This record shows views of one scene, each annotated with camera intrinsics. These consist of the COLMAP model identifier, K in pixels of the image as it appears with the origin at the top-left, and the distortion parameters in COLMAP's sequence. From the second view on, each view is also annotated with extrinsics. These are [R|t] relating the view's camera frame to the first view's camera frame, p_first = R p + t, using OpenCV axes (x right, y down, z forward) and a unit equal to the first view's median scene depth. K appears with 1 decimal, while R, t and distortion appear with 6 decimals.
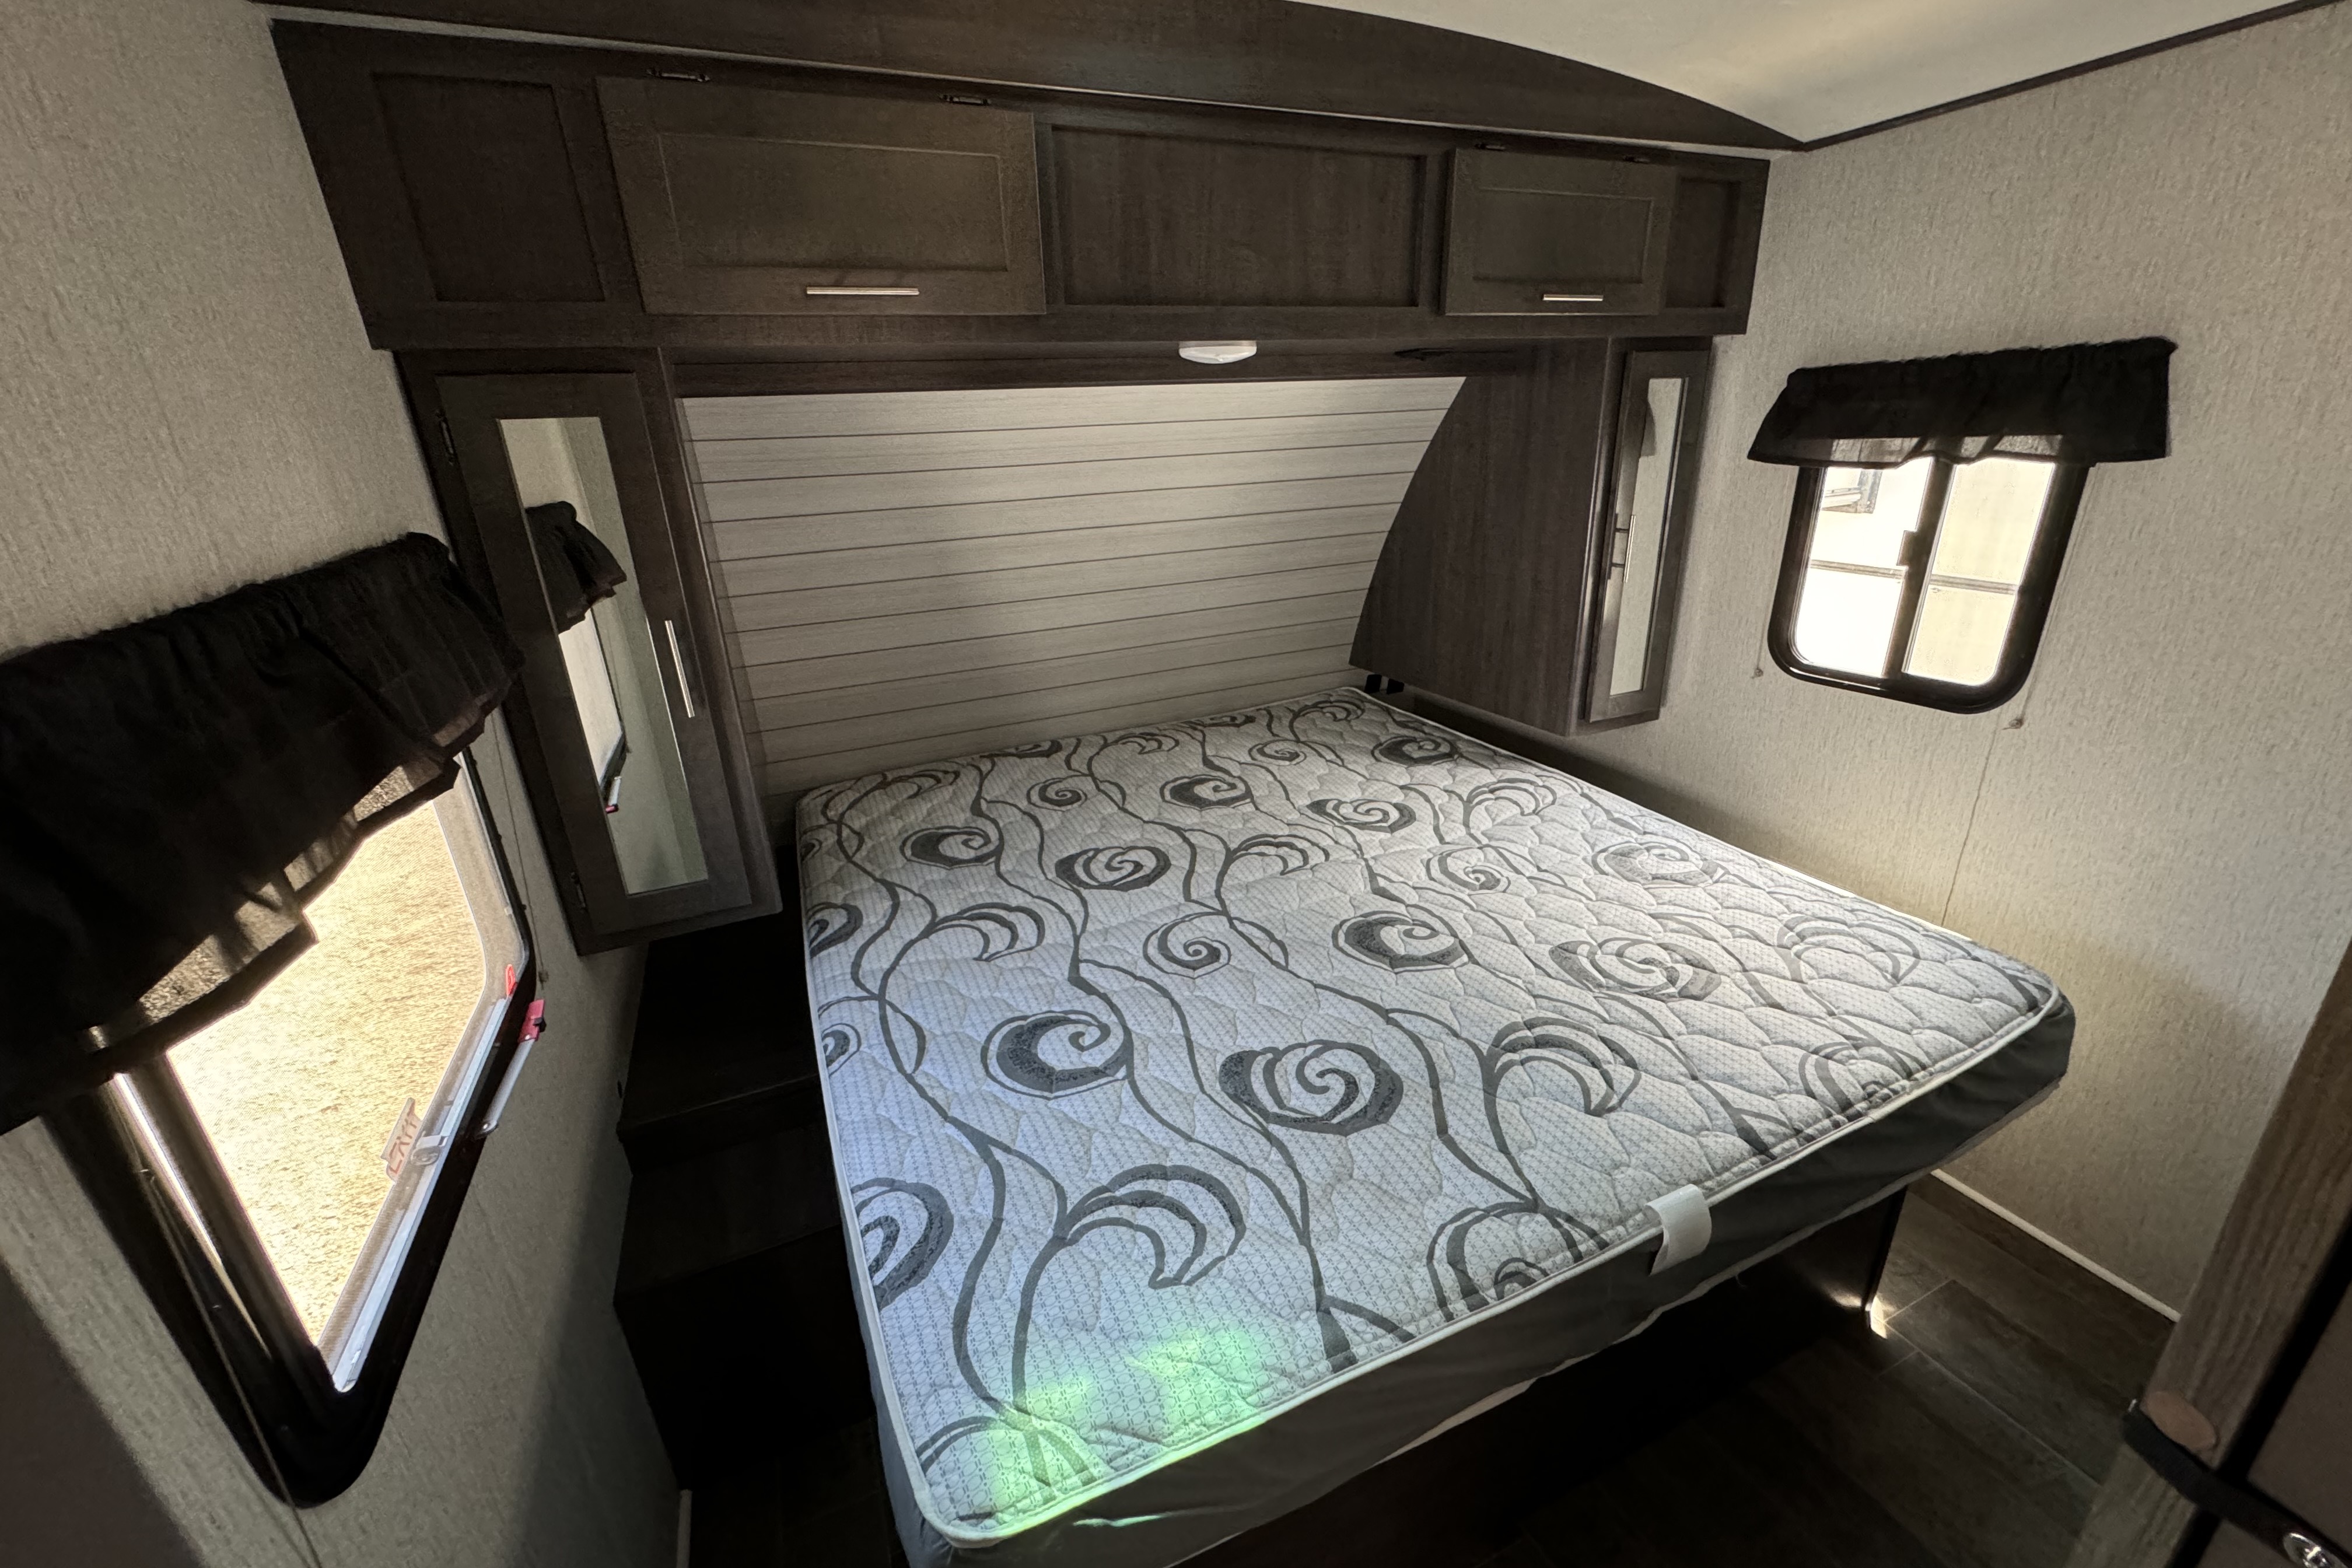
lens RADIAL K [[937.6, 0, 1179.5], [0, 937.6, 779.7], [0, 0, 1]] dist [-0.000710, -0.000181]
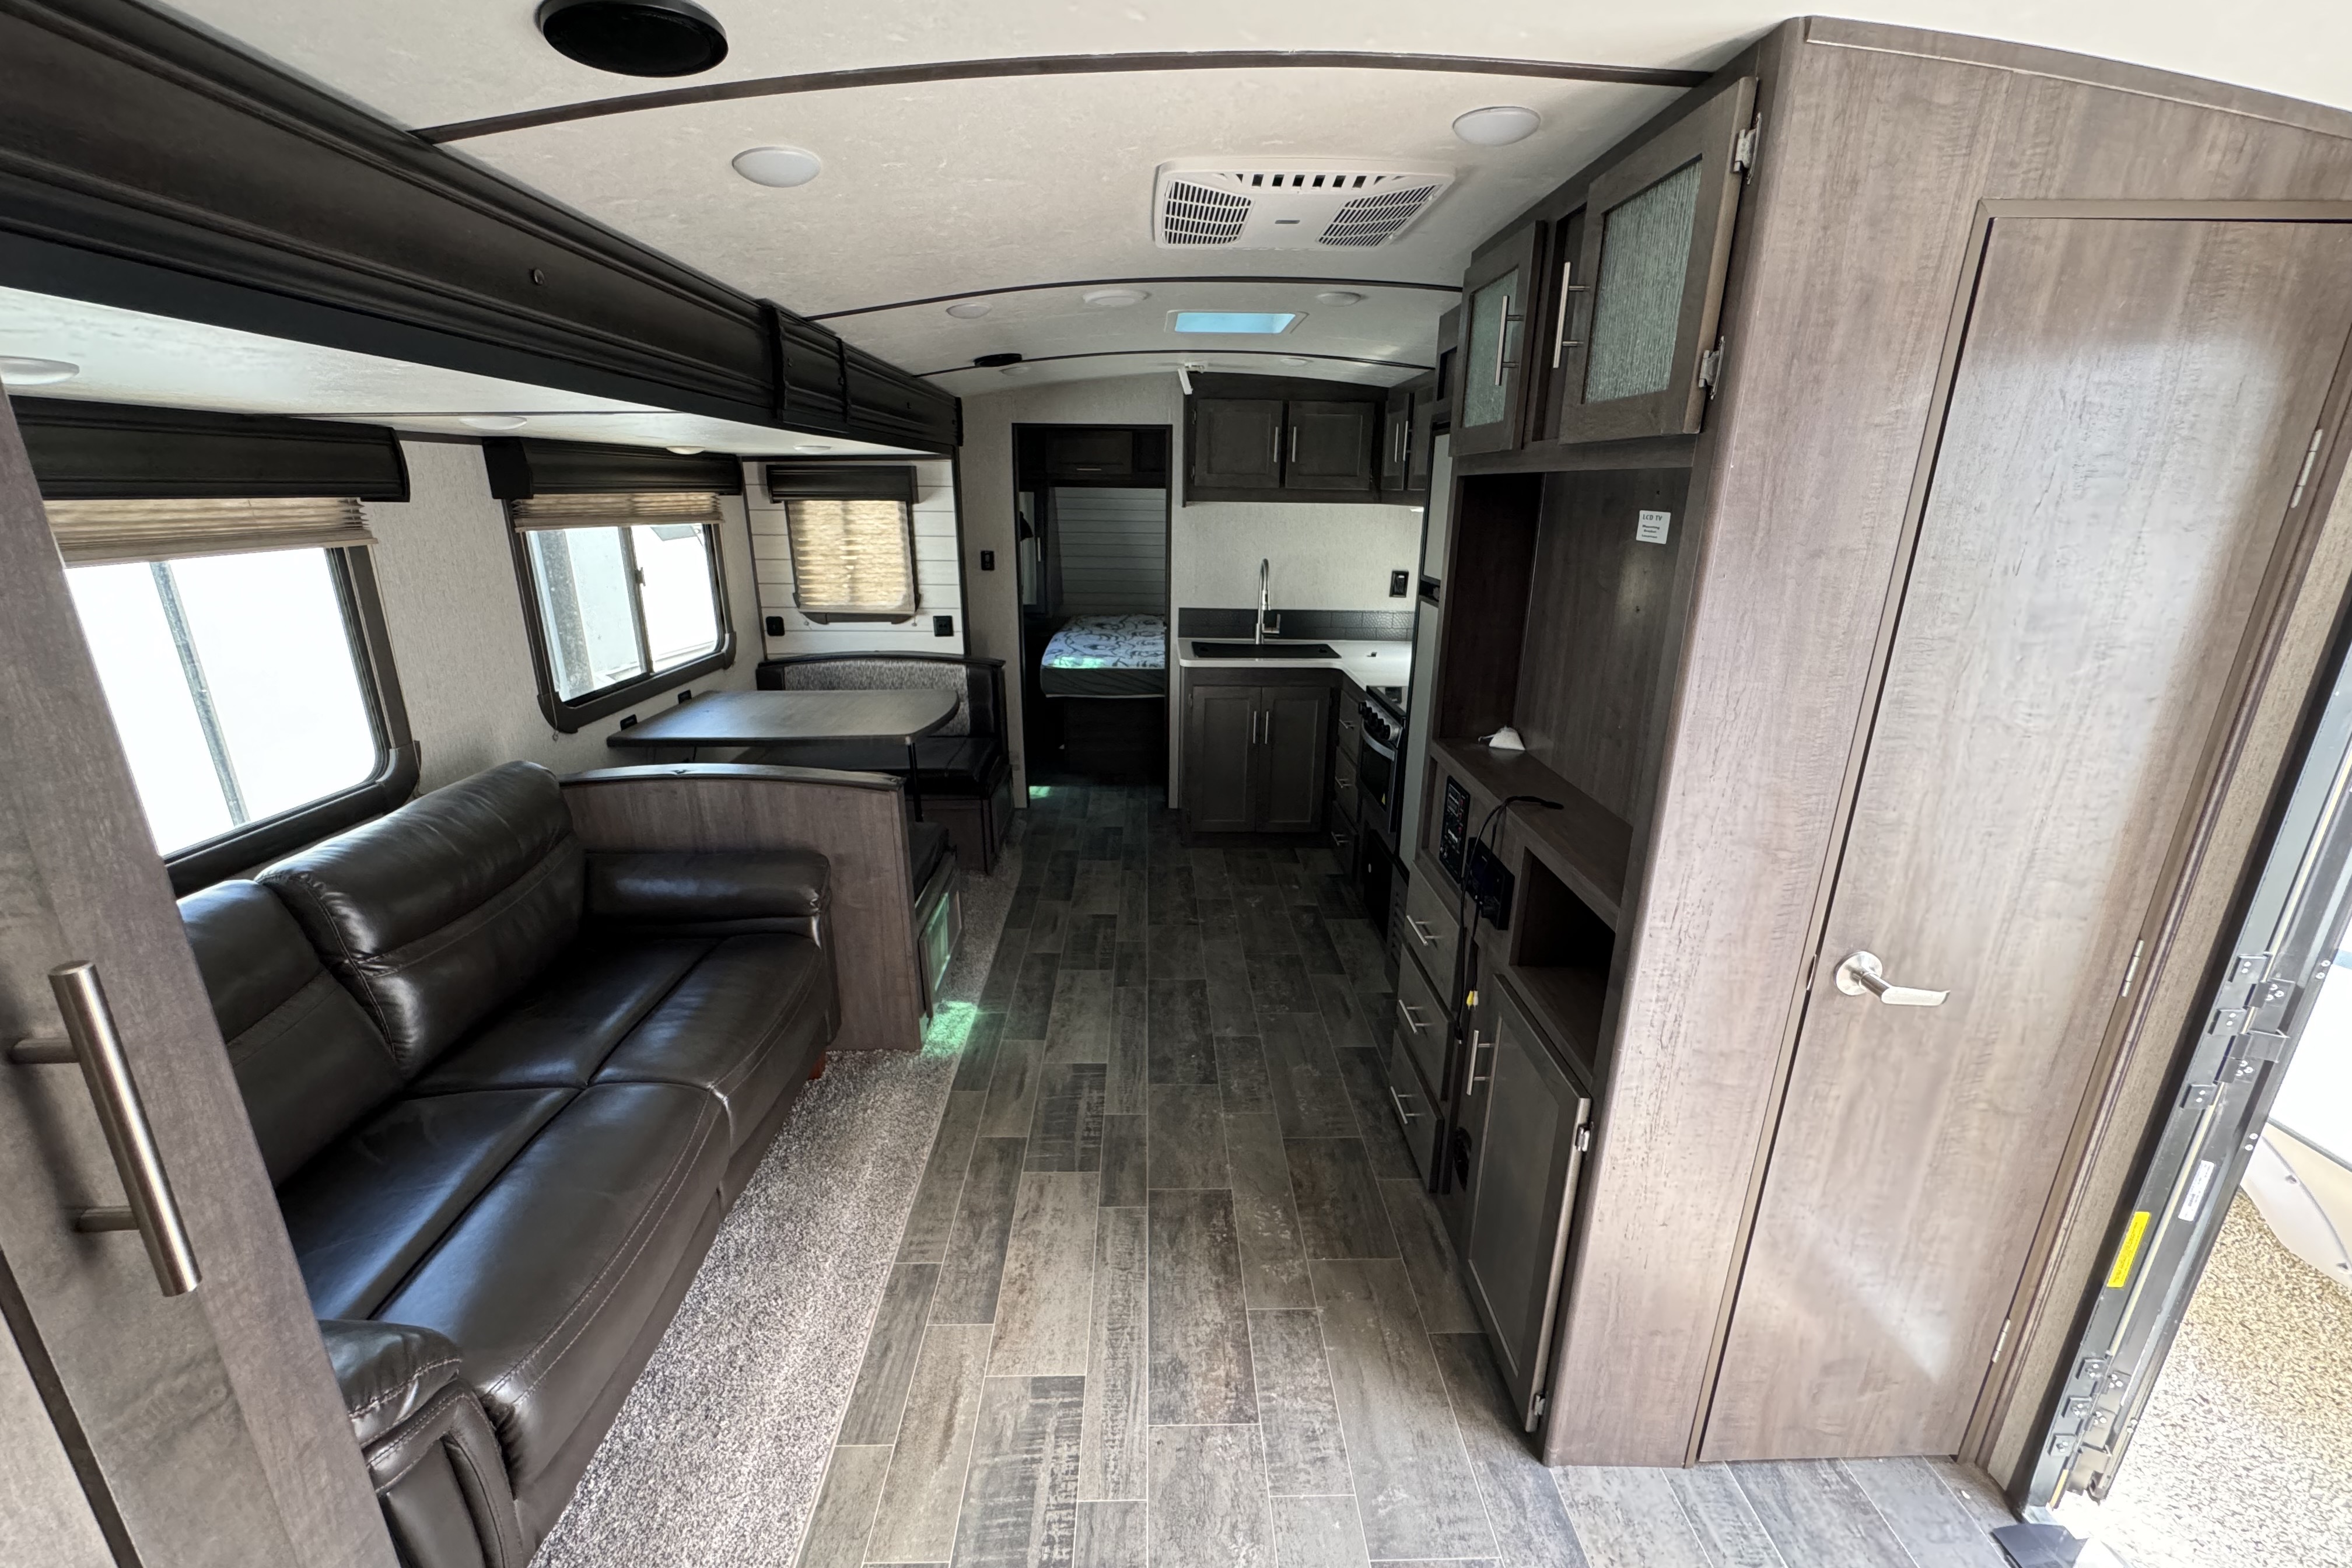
lens RADIAL K [[937.6, 0, 1179.5], [0, 937.6, 779.7], [0, 0, 1]] dist [-0.000710, -0.000181]
pose [[0.923532, 0.163977, -0.346698, 1.717126], [-0.182626, 0.982946, -0.021576, 0.889541], [0.337248, 0.083242, 0.937729, -2.713736]]
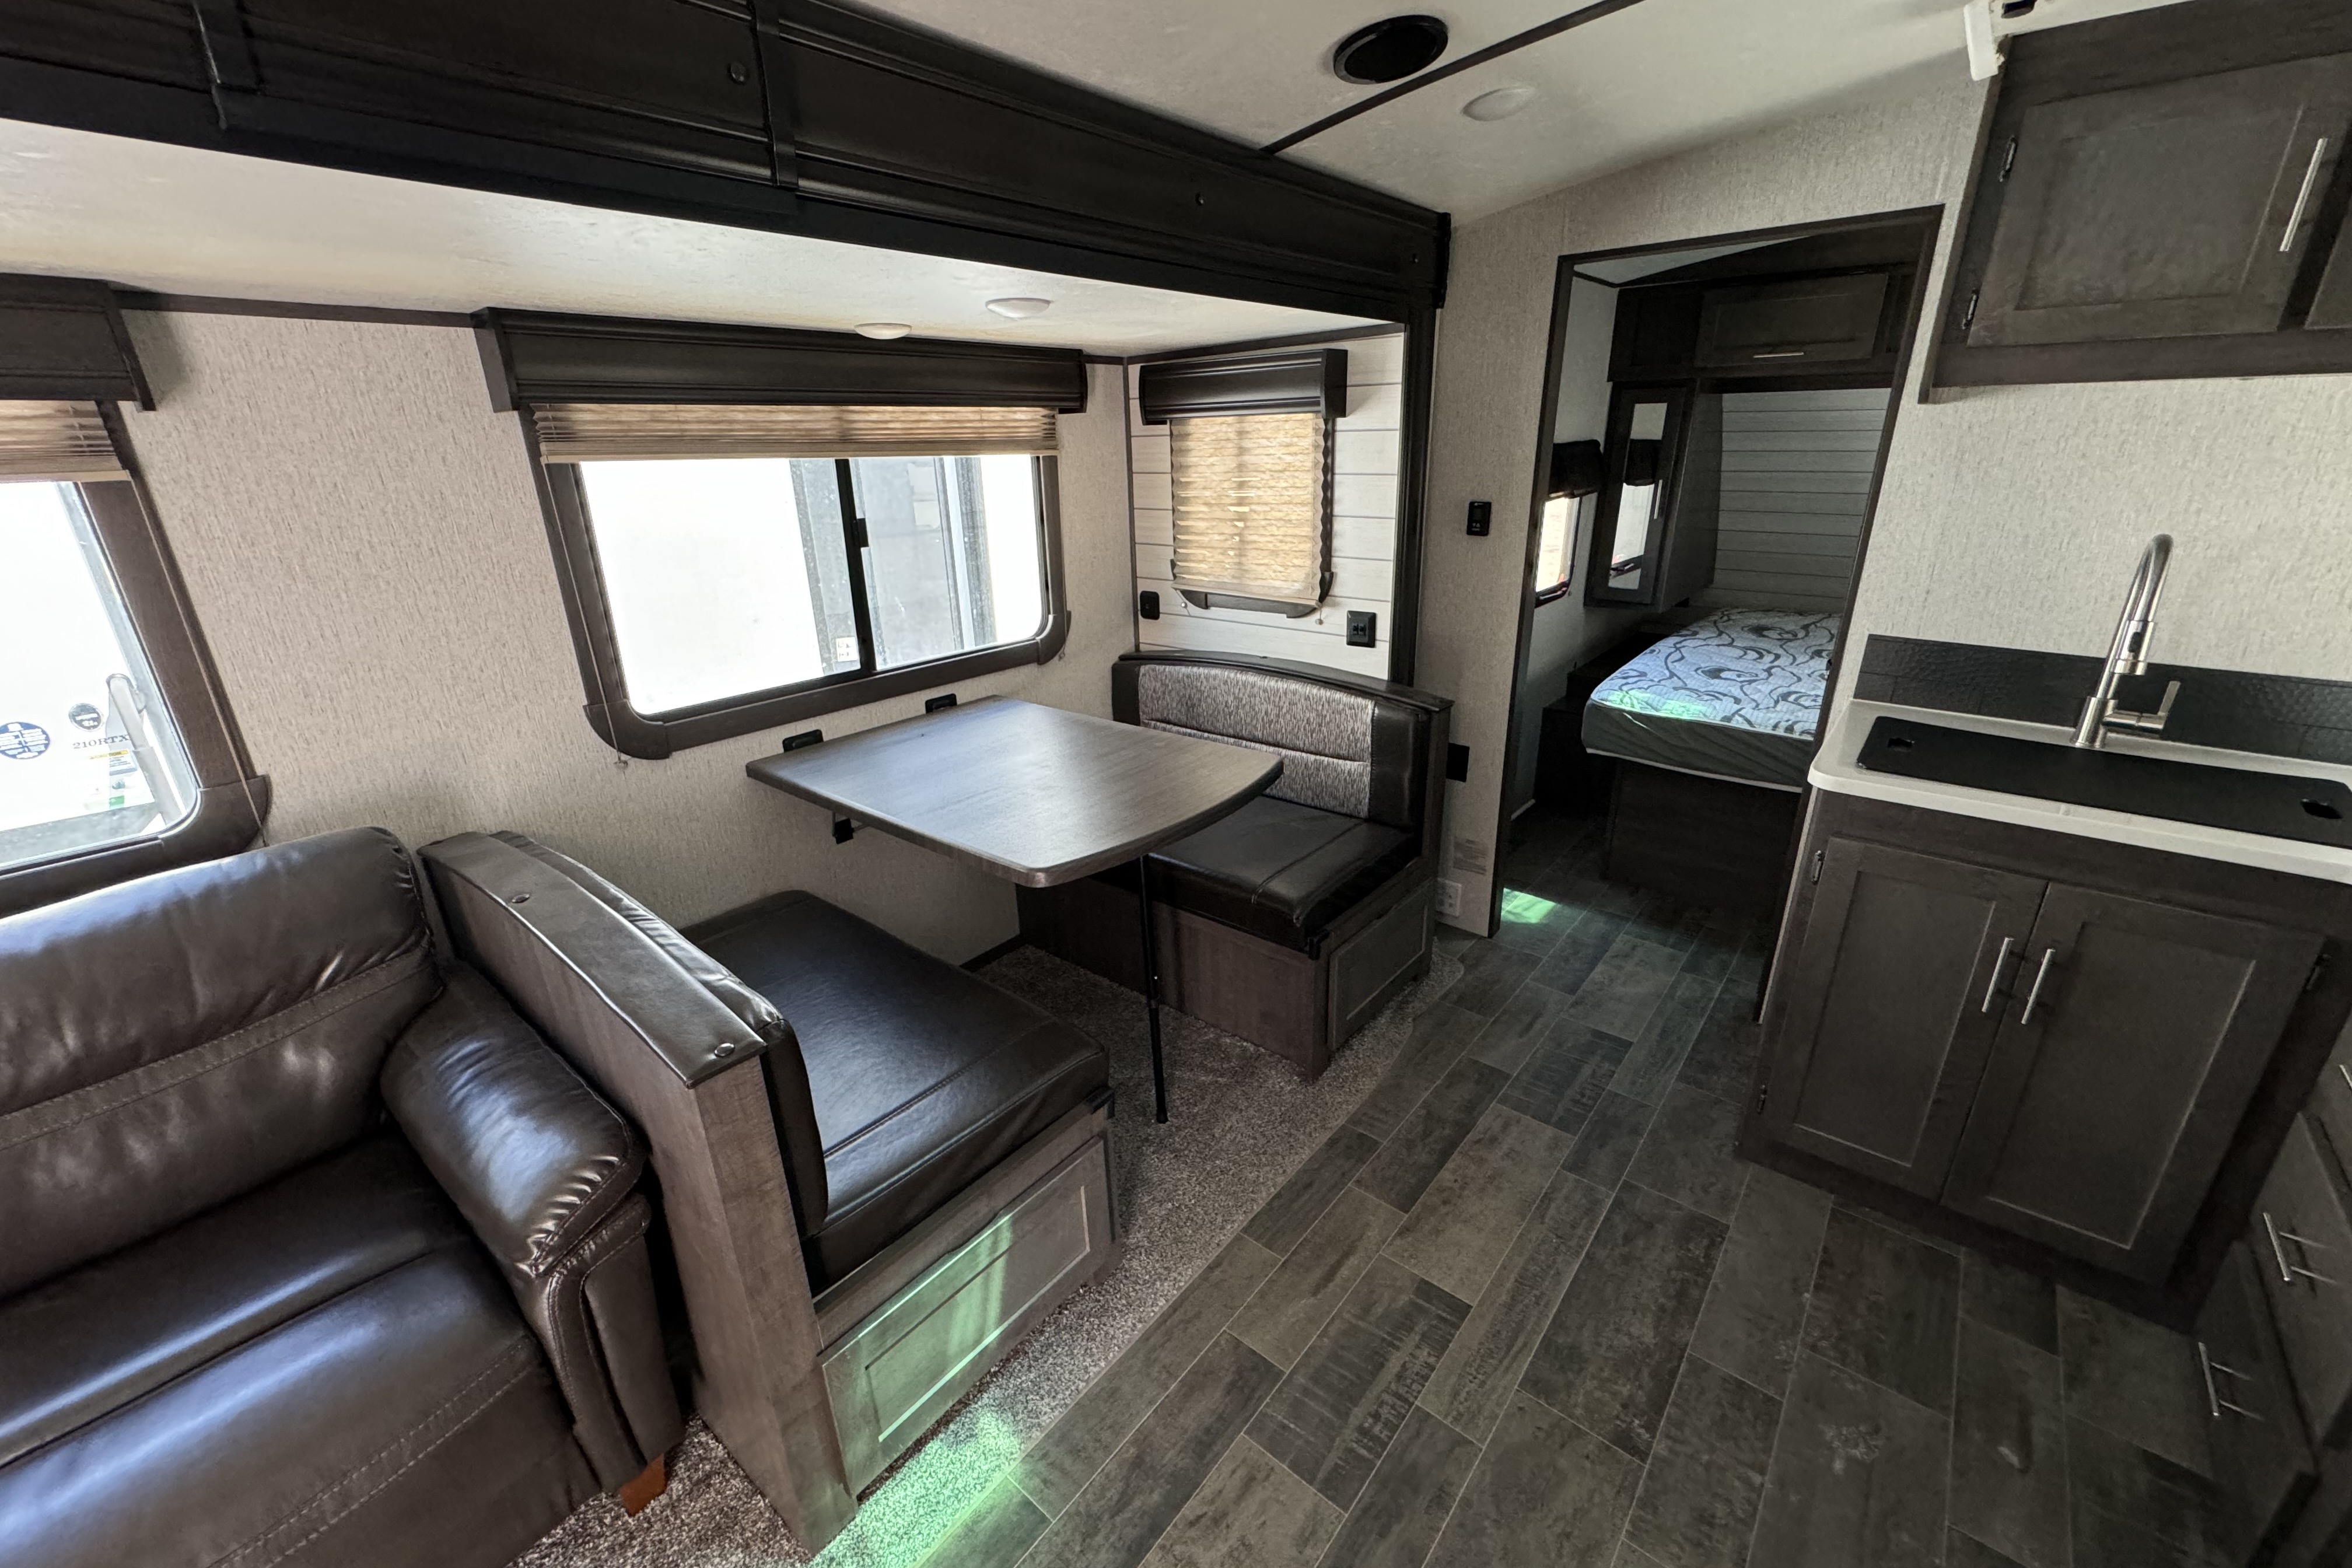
lens RADIAL K [[937.6, 0, 1179.5], [0, 937.6, 779.7], [0, 0, 1]] dist [-0.000710, -0.000181]
pose [[0.439924, 0.341369, -0.830623, 1.312466], [-0.317047, 0.924413, 0.211997, 0.471943], [0.840207, 0.170084, 0.514901, -1.336395]]
